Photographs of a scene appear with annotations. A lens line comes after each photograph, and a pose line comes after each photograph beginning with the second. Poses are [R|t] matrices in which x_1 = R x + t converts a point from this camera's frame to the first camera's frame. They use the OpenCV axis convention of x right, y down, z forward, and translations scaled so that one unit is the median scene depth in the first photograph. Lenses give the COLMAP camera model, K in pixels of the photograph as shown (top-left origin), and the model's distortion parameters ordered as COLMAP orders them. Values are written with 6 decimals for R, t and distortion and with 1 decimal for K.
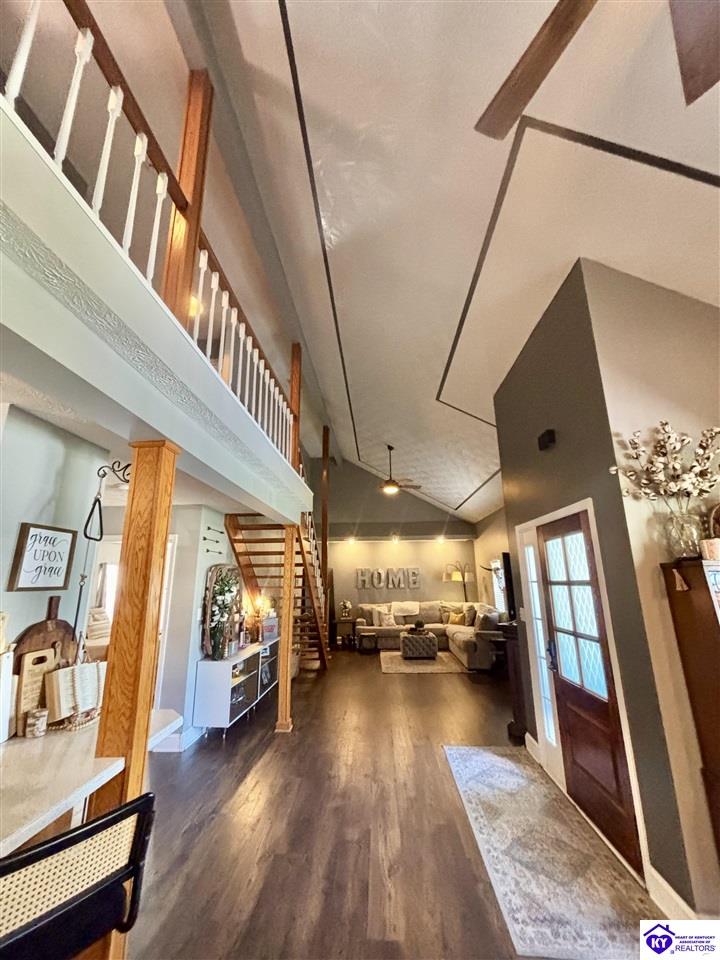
lens RADIAL K [[385.8, 0, 360.7], [0, 385.8, 479.5], [0, 0, 1]] dist [0.000028, 0.000352]
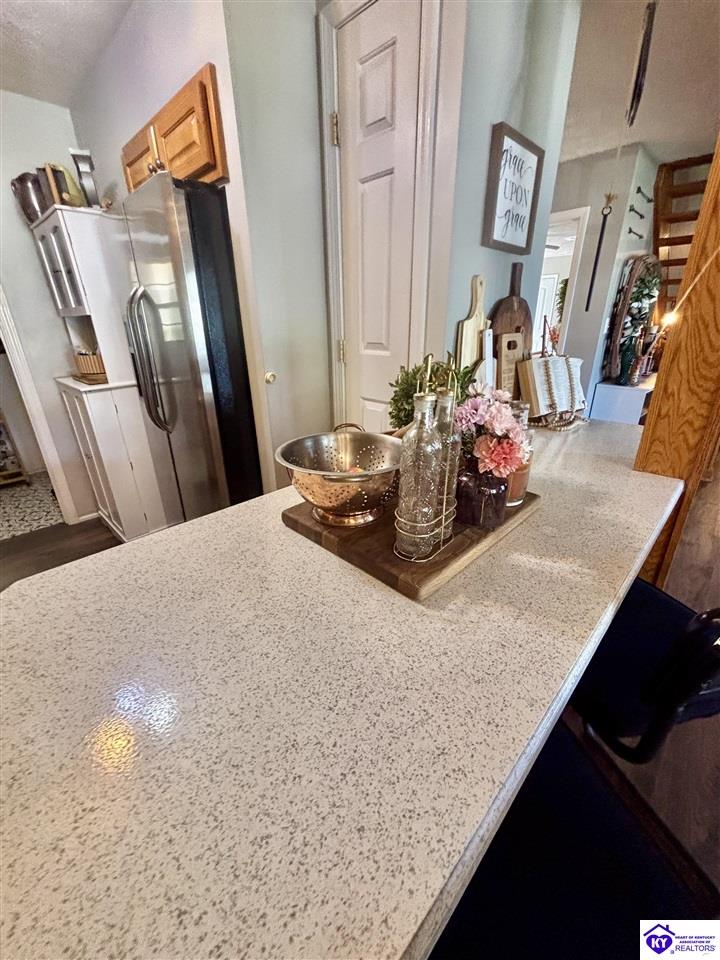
lens RADIAL K [[385.8, 0, 360.8], [0, 385.8, 480.2], [0, 0, 1]] dist [0.000028, 0.000352]
pose [[0.738521, 0.262517, -0.621024, -0.452156], [0.173735, 0.815886, 0.551494, 0.184671], [0.651462, -0.515184, 0.556941, 0.189329]]
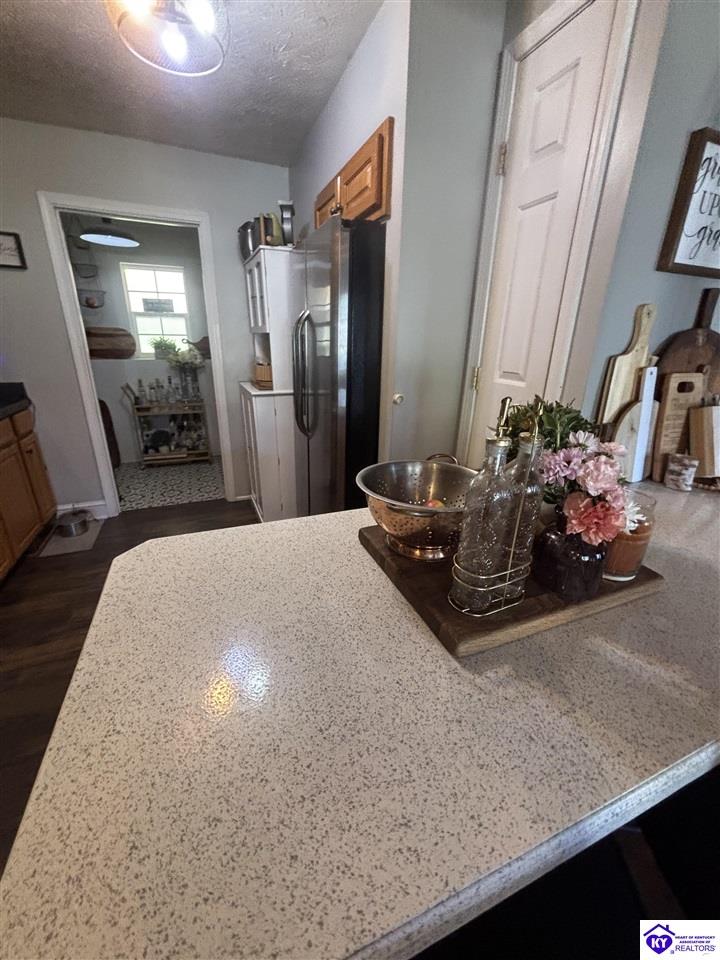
lens RADIAL K [[385.8, 0, 359.8], [0, 385.8, 480.3], [0, 0, 1]] dist [0.000028, 0.000352]
pose [[0.416743, 0.335137, -0.844990, -0.417736], [0.201716, 0.872288, 0.445449, 0.186098], [0.886361, -0.356086, 0.295917, 0.237213]]
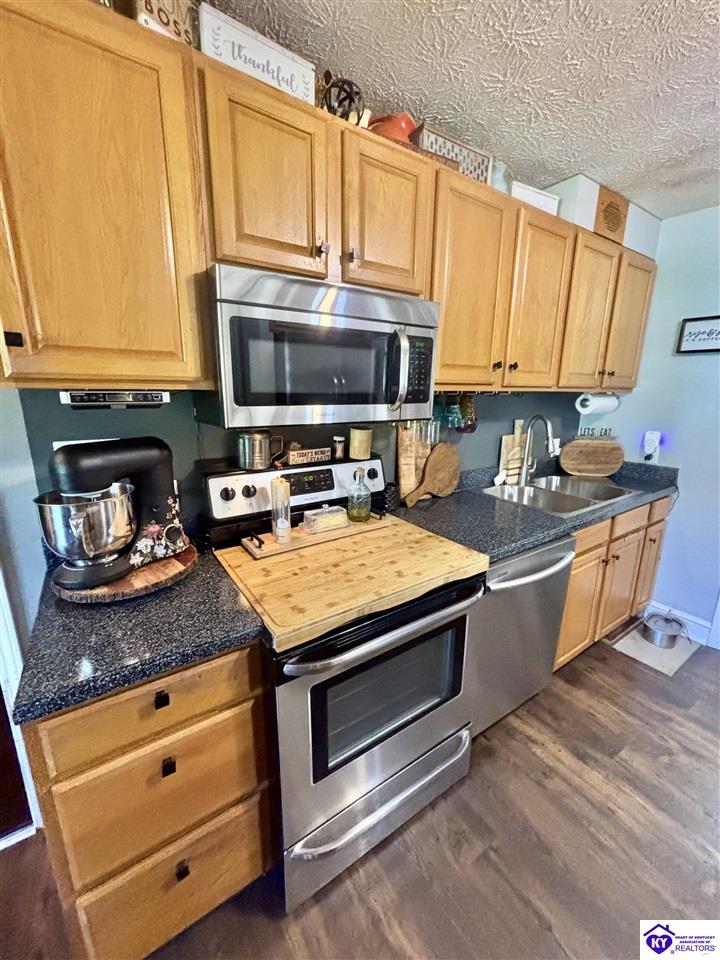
lens RADIAL K [[385.8, 0, 358.1], [0, 385.8, 480.1], [0, 0, 1]] dist [0.000028, 0.000352]
pose [[-0.801019, 0.140138, -0.582005, -0.588240], [0.145279, 0.988657, 0.038105, 0.100043], [0.580743, -0.054030, -0.812292, 0.133453]]
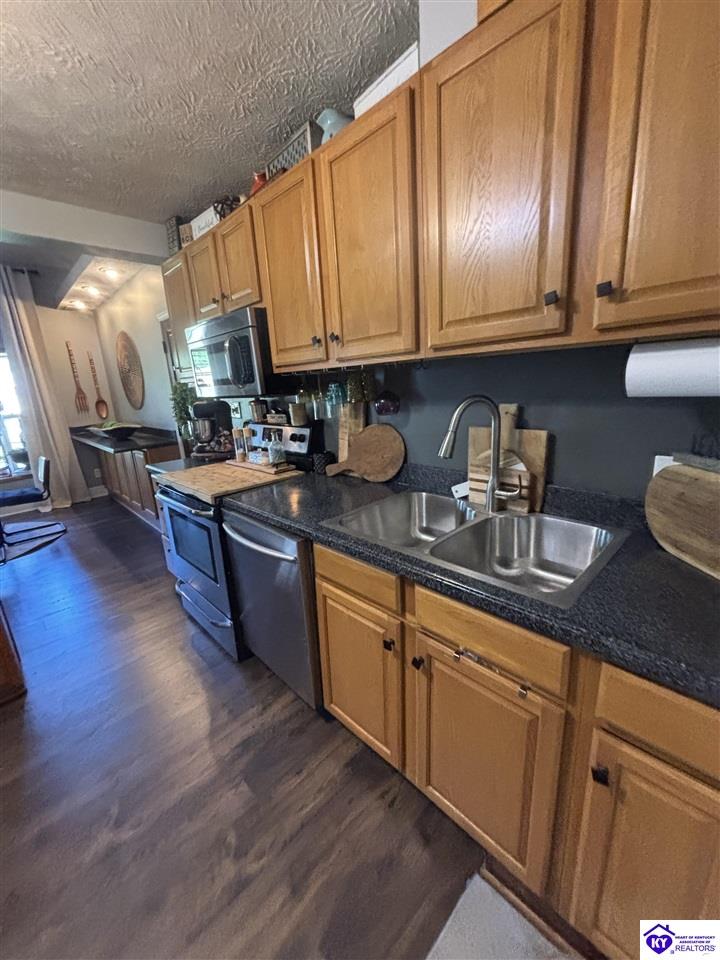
lens RADIAL K [[385.8, 0, 358.7], [0, 385.8, 479.7], [0, 0, 1]] dist [0.000028, 0.000352]
pose [[-0.728900, -0.119280, 0.674149, -1.913321], [-0.108457, 0.992389, 0.058323, 0.155638], [-0.675975, -0.030604, -0.736289, 0.159493]]
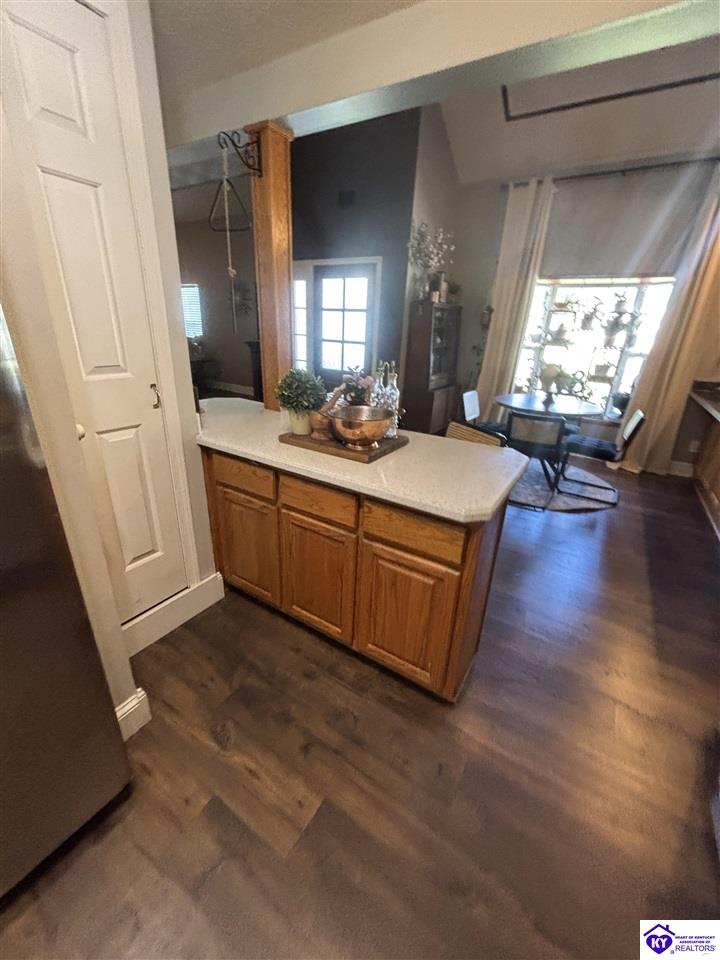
lens RADIAL K [[385.8, 0, 364.3], [0, 385.8, 476.4], [0, 0, 1]] dist [0.000028, 0.000352]
pose [[0.494304, -0.292965, 0.818435, -1.346675], [-0.265428, 0.845670, 0.463023, 0.121892], [-0.827775, -0.446109, 0.340257, 0.088079]]
